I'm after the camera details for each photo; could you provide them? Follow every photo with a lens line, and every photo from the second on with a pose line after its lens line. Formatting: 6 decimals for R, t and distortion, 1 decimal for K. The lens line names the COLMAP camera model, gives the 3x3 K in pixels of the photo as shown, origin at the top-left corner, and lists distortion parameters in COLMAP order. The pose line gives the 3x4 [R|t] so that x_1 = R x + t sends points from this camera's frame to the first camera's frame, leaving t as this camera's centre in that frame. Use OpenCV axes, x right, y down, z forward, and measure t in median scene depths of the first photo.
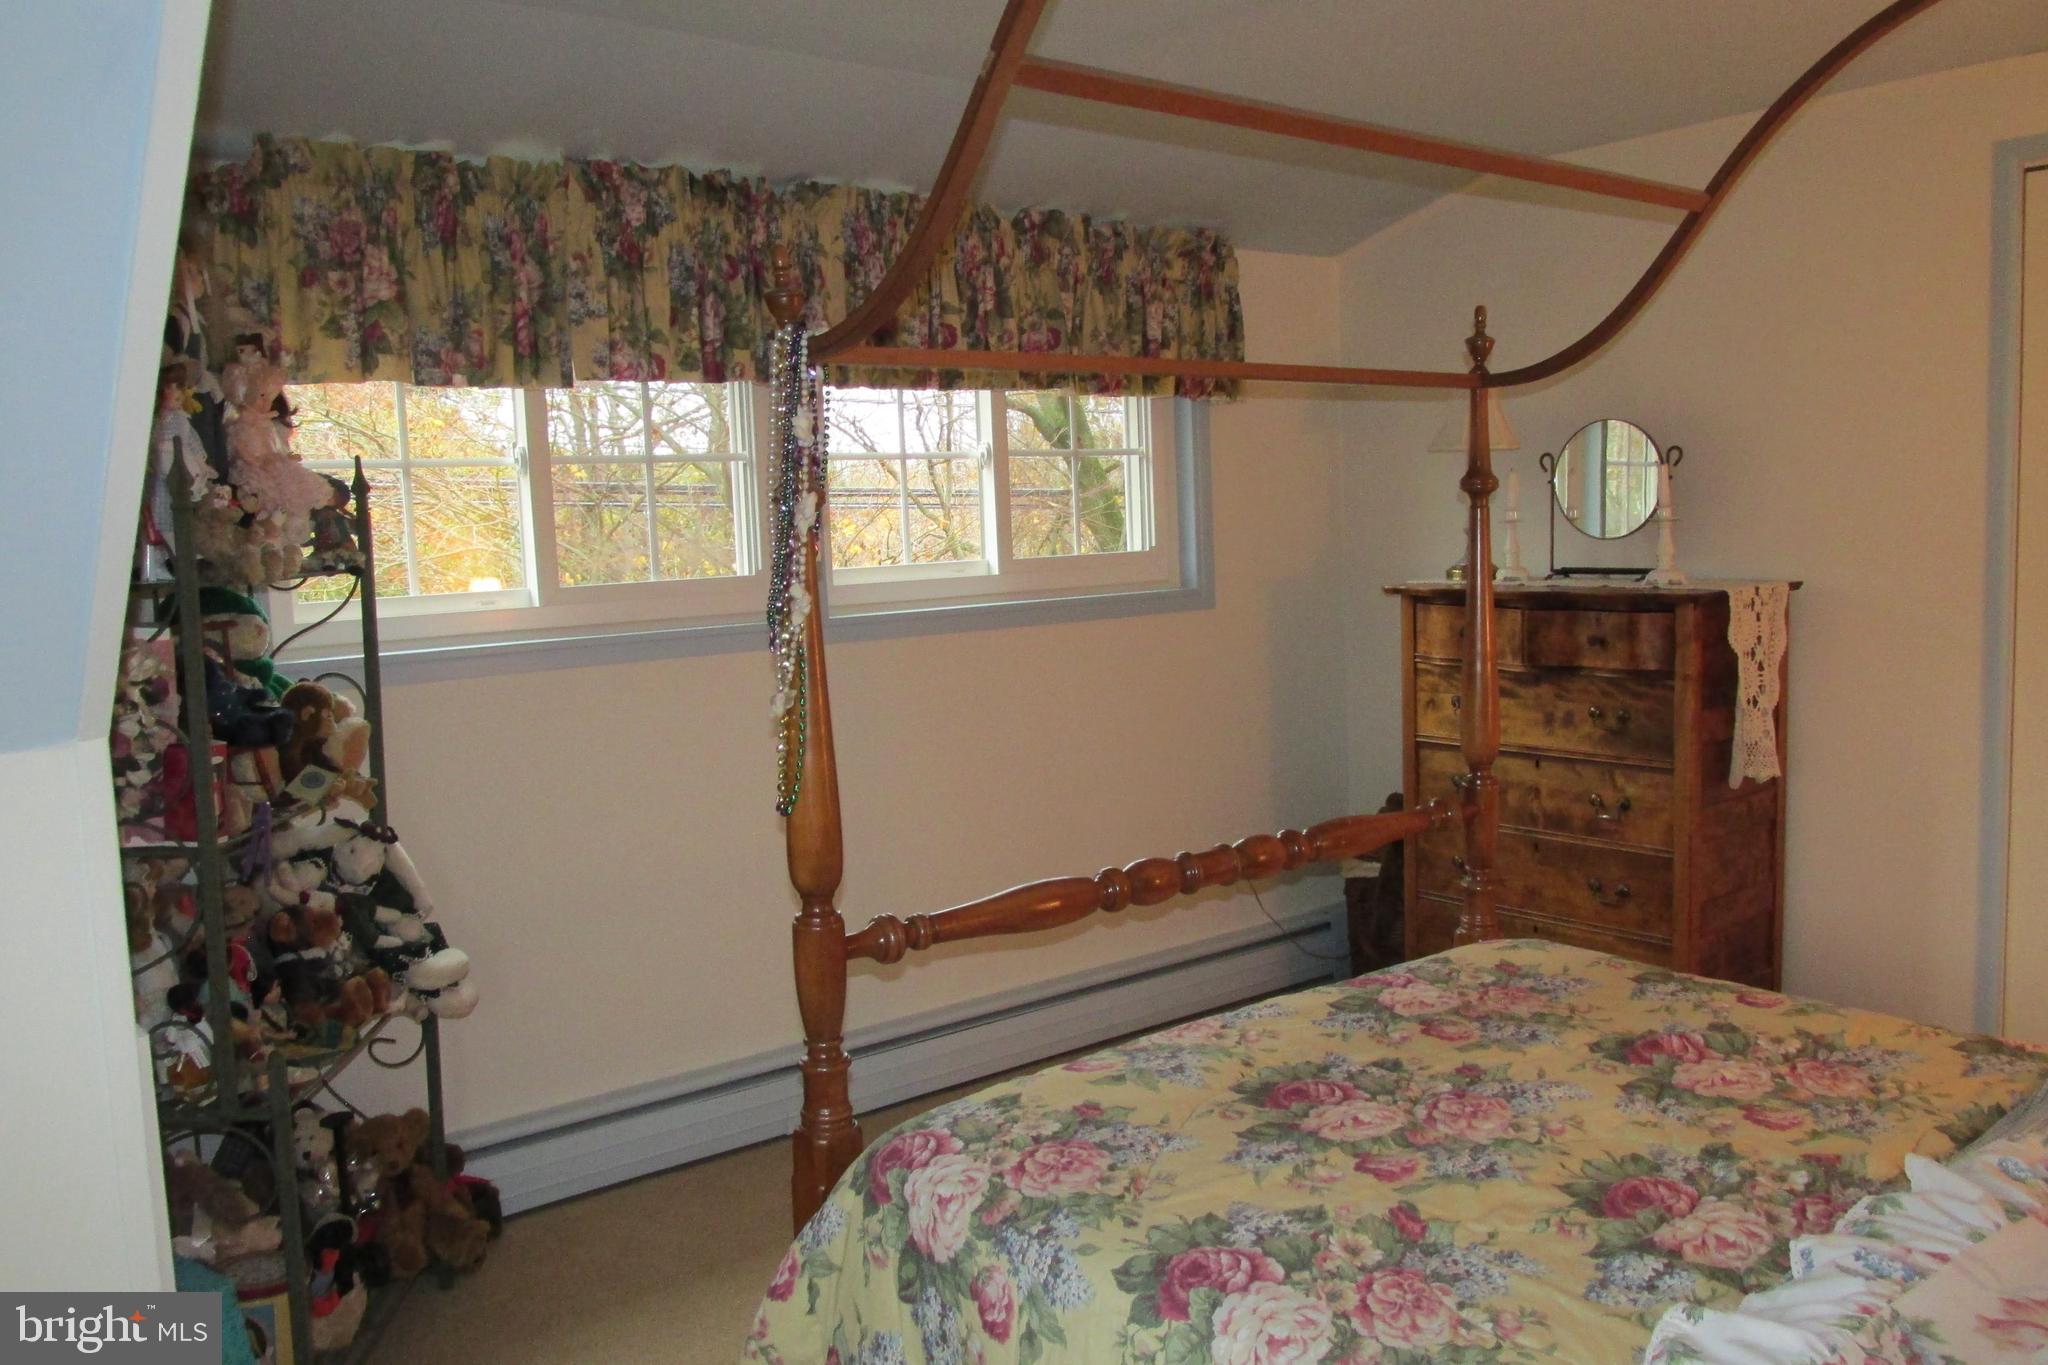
lens RADIAL K [[1696.4, 0, 1027.1], [0, 1696.4, 693.6], [0, 0, 1]] dist [-0.039768, 0.009224]
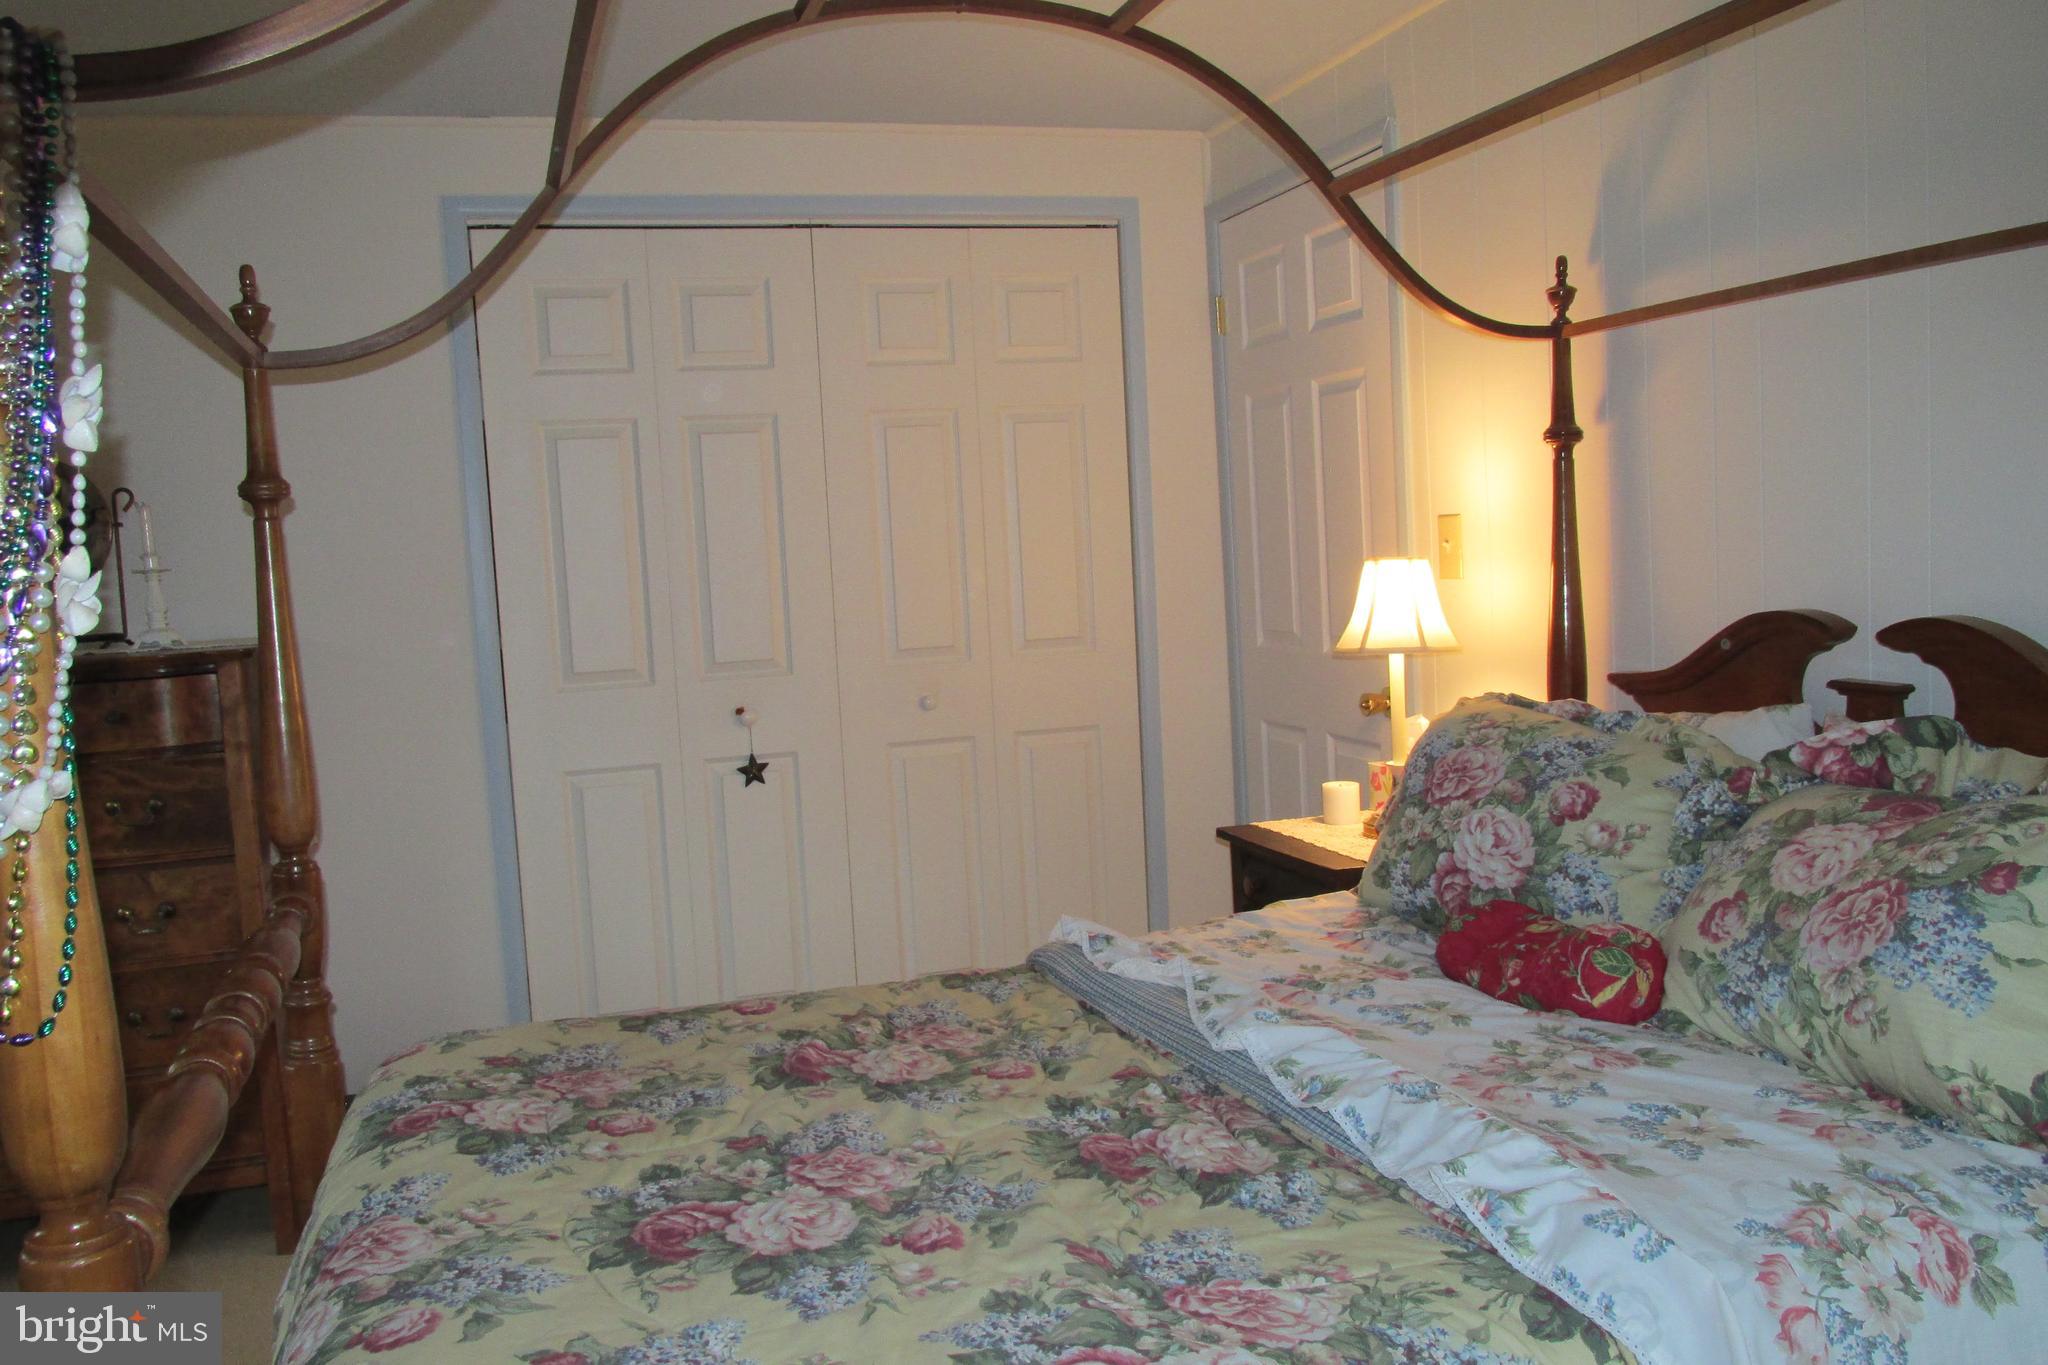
lens RADIAL K [[1717.7, 0, 973.8], [0, 1717.7, 682.5], [0, 0, 1]] dist [-0.035735, 0.000111]
pose [[0.382724, -0.068760, 0.921300, -0.342271], [0.146671, 0.989101, 0.012891, 0.002678], [-0.912146, 0.130194, 0.388638, 0.398980]]
